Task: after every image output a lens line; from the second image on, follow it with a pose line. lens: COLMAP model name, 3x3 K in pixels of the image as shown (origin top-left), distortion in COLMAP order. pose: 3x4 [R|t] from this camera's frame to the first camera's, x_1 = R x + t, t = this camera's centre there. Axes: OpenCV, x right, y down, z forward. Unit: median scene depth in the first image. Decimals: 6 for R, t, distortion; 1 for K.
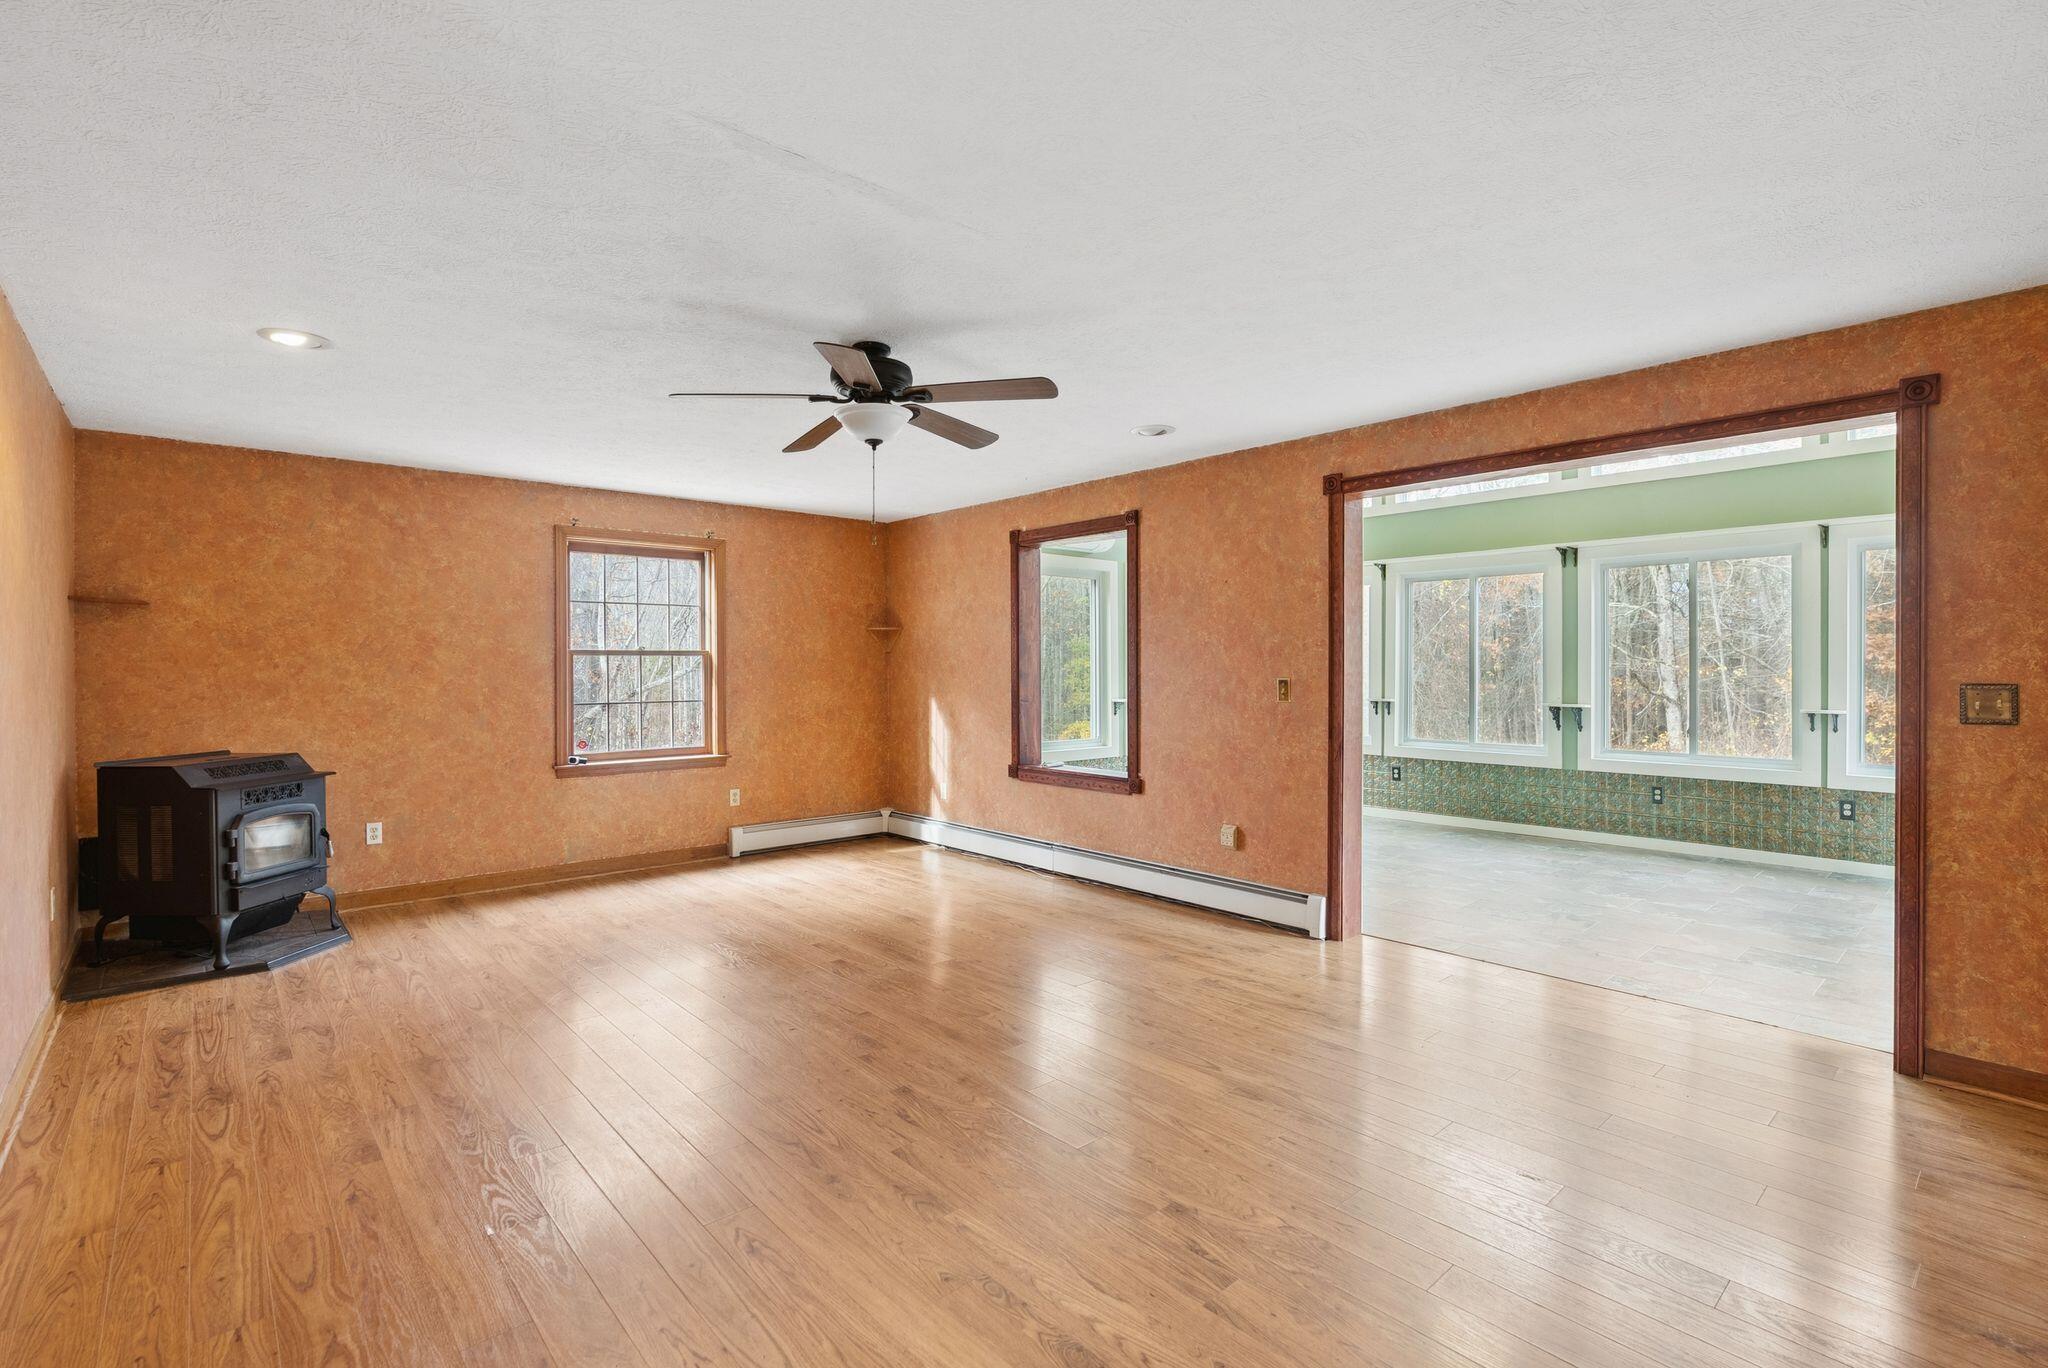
lens RADIAL K [[932.4, 0, 1033.6], [0, 932.4, 676.9], [0, 0, 1]] dist [0.004032, 0.000128]
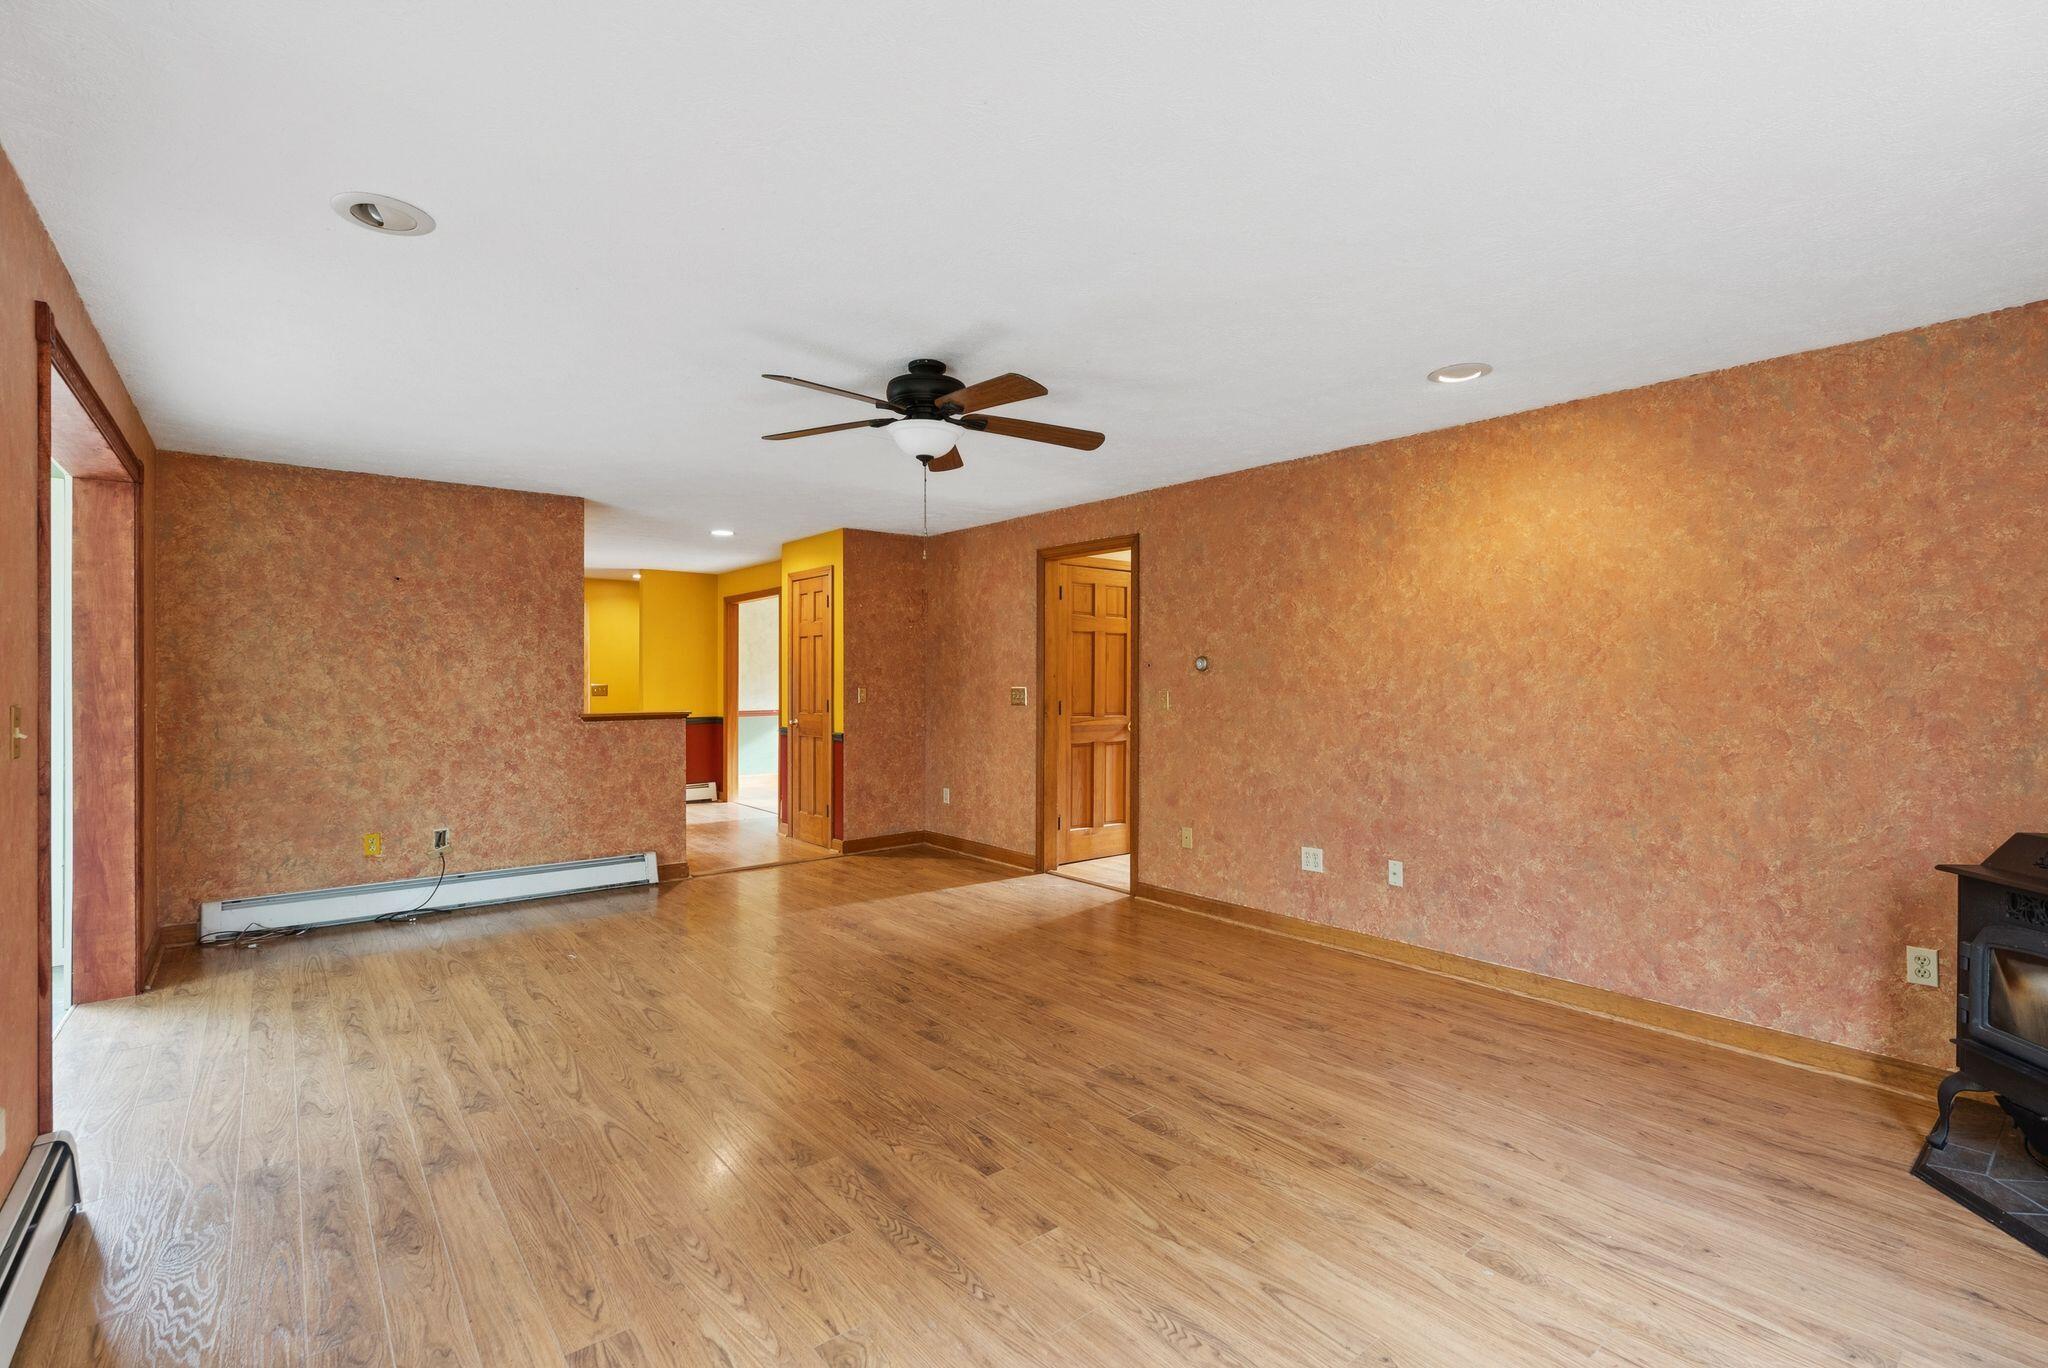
lens RADIAL K [[932.4, 0, 1025.8], [0, 932.4, 683.7], [0, 0, 1]] dist [0.004032, 0.000128]
pose [[-0.998746, 0.002252, 0.050021, -0.287384], [0.002998, 0.999885, 0.014855, -0.018001], [-0.049981, 0.014986, -0.998638, 1.745821]]
